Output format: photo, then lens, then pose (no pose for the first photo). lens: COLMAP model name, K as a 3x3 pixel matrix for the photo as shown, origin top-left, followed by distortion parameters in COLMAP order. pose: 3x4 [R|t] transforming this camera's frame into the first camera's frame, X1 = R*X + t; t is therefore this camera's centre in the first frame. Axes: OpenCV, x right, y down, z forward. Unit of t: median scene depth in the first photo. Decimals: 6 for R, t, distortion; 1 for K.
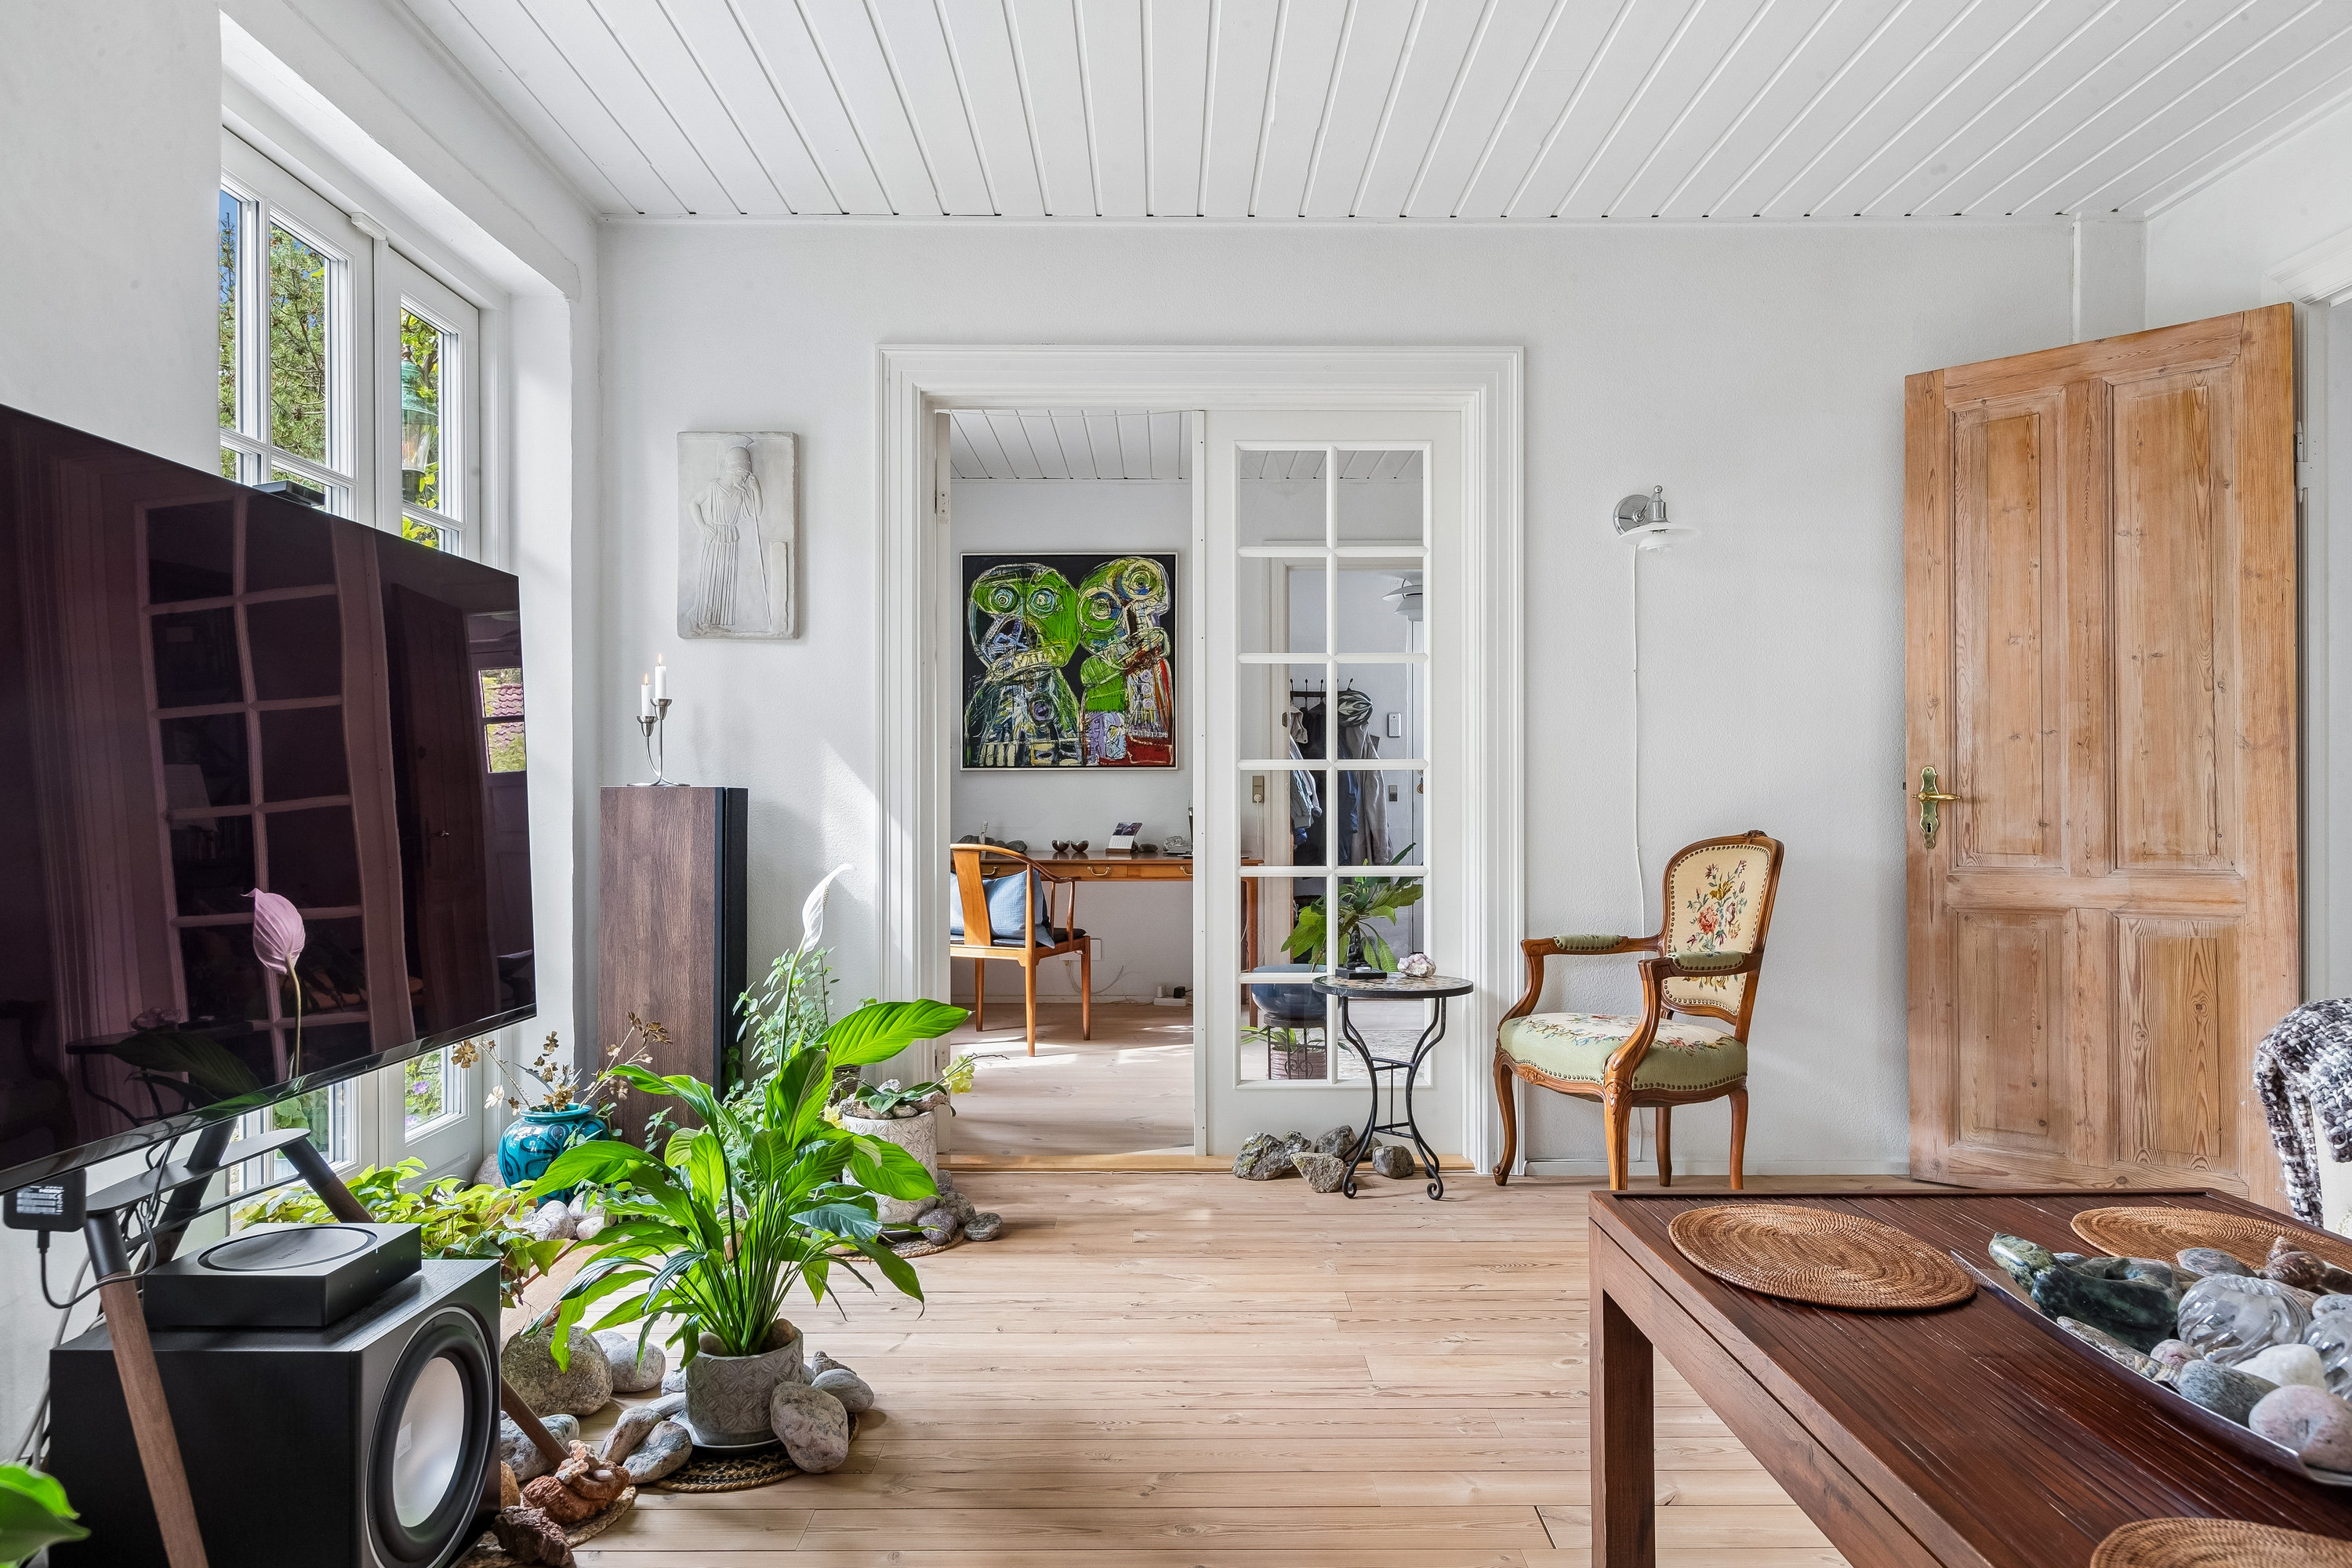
lens RADIAL K [[1498.1, 0, 1175.5], [0, 1498.1, 788.2], [0, 0, 1]] dist [0.005662, -0.000510]
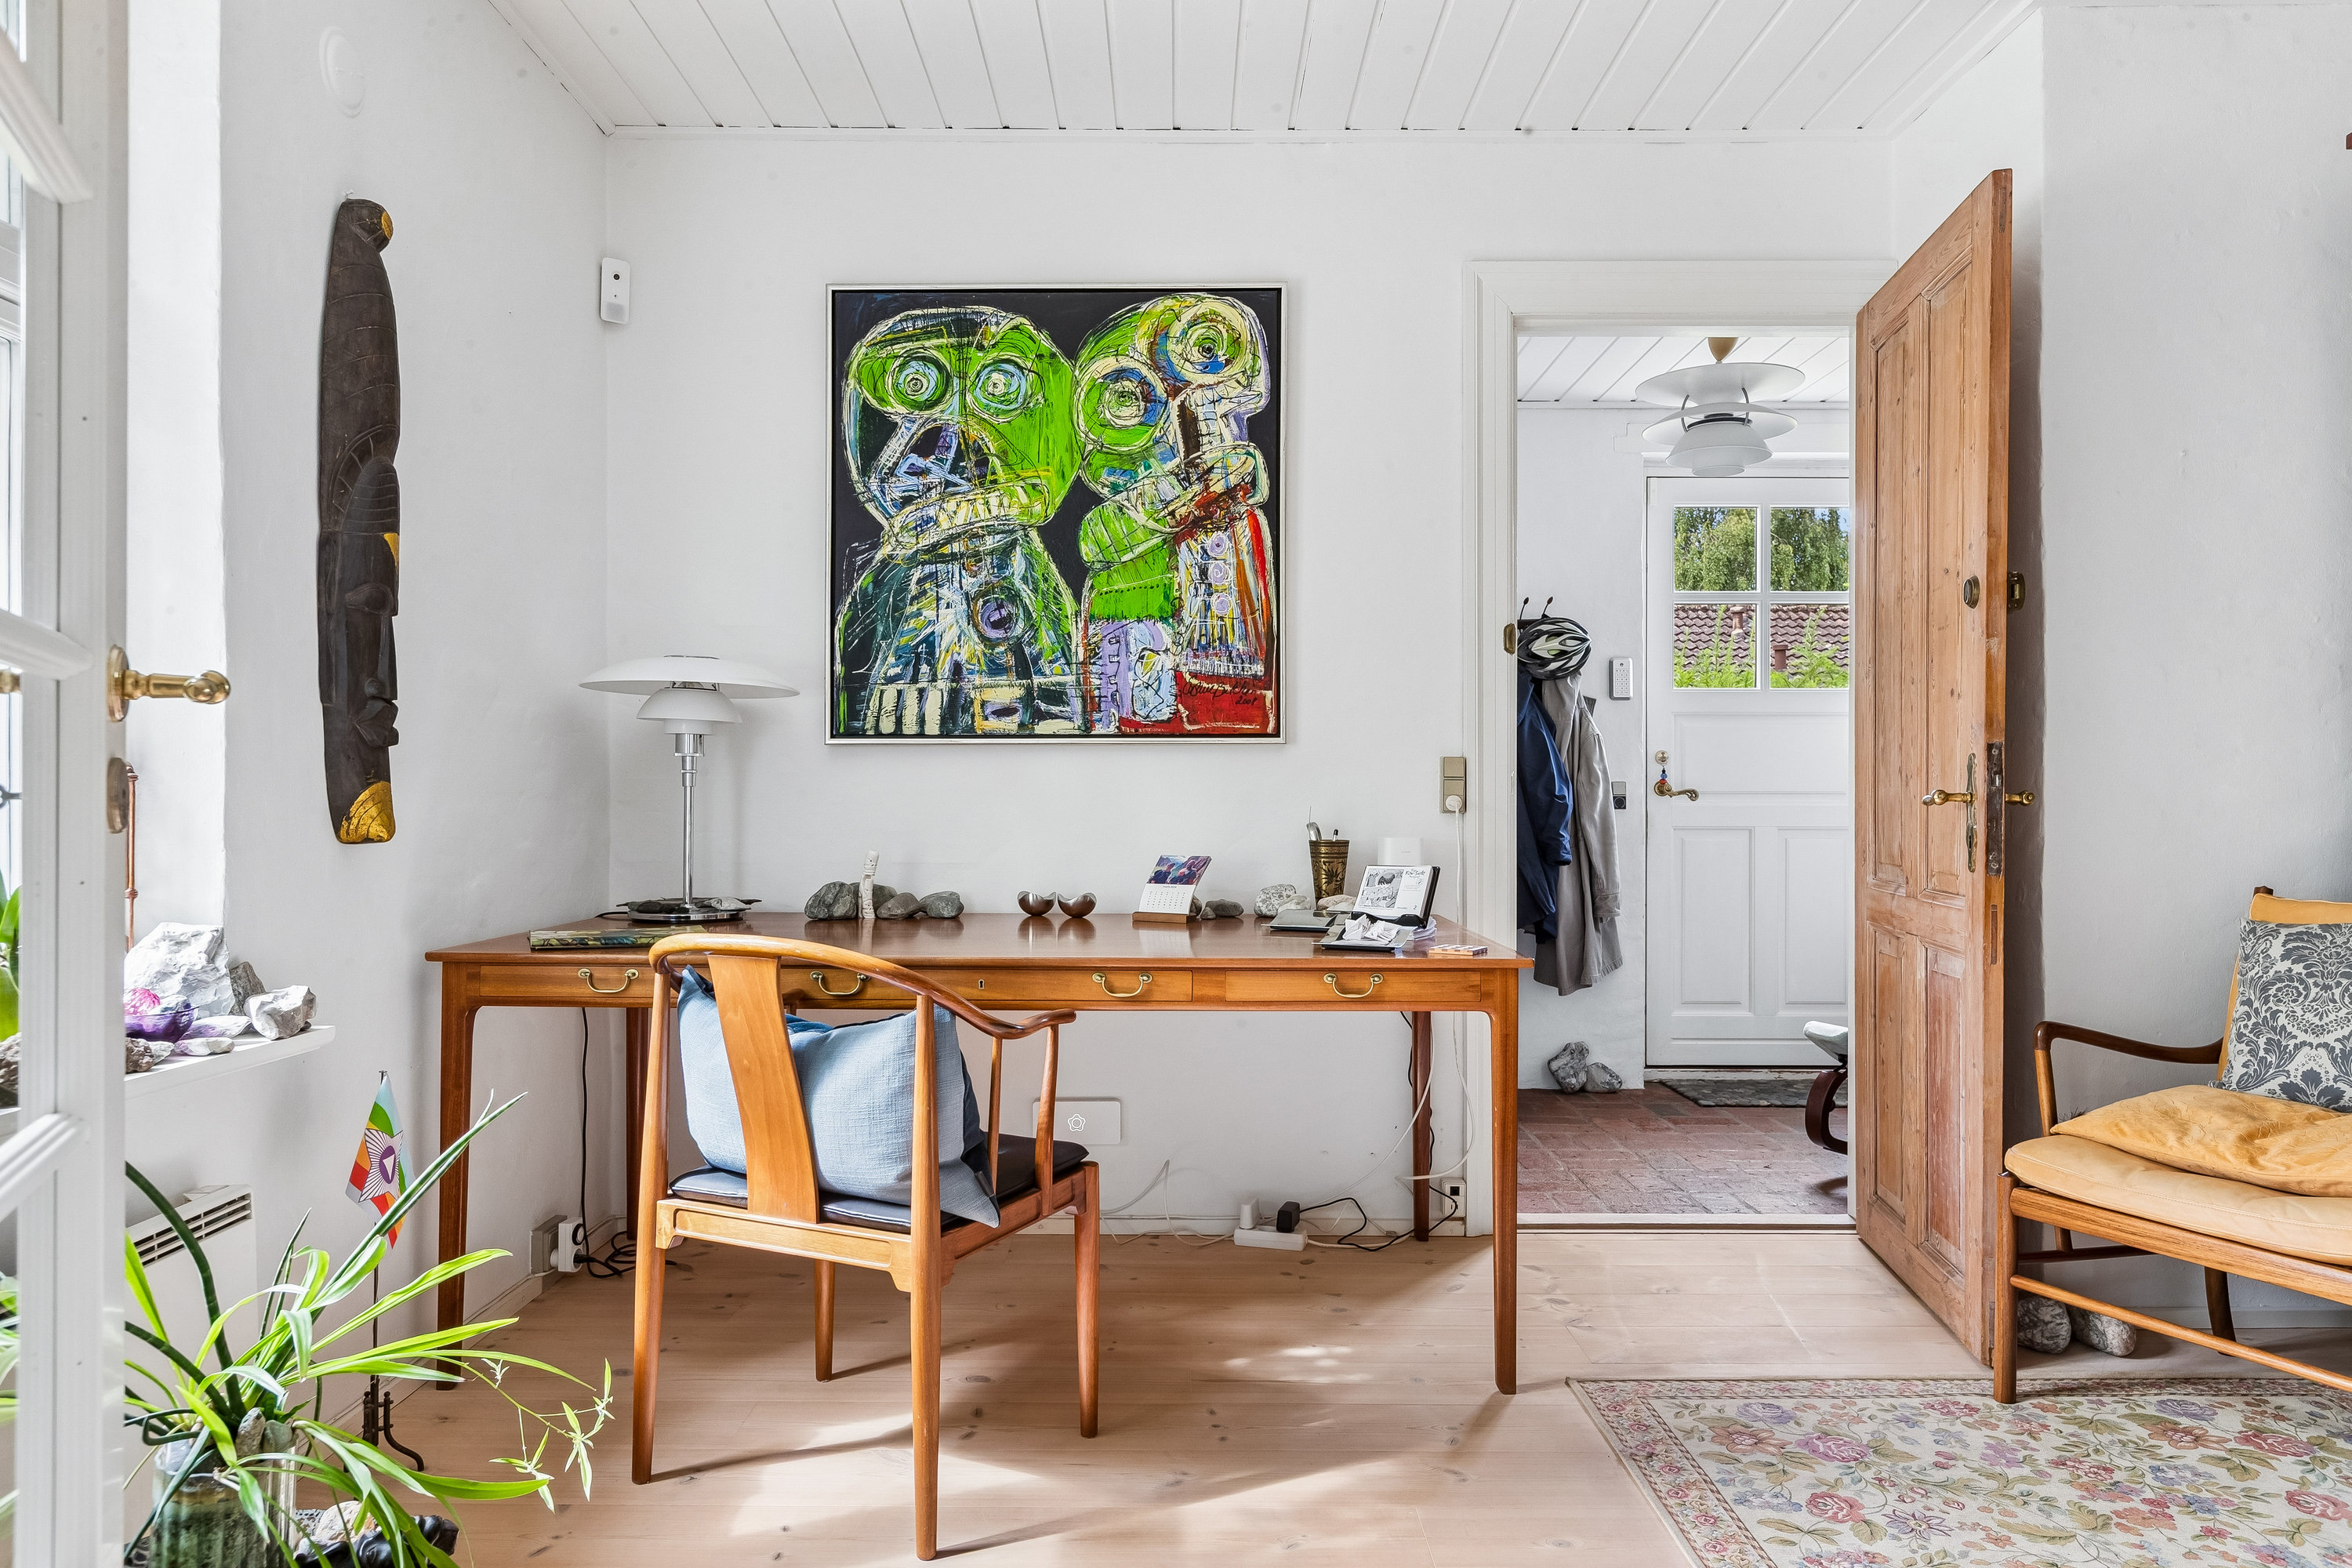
lens RADIAL K [[1498.1, 0, 1173.7], [0, 1498.1, 786.0], [0, 0, 1]] dist [0.005662, -0.000510]
pose [[0.999958, 0.002493, -0.008787, -0.029430], [-0.002523, 0.999991, -0.003461, 0.002912], [0.008778, 0.003483, 0.999955, 0.527593]]
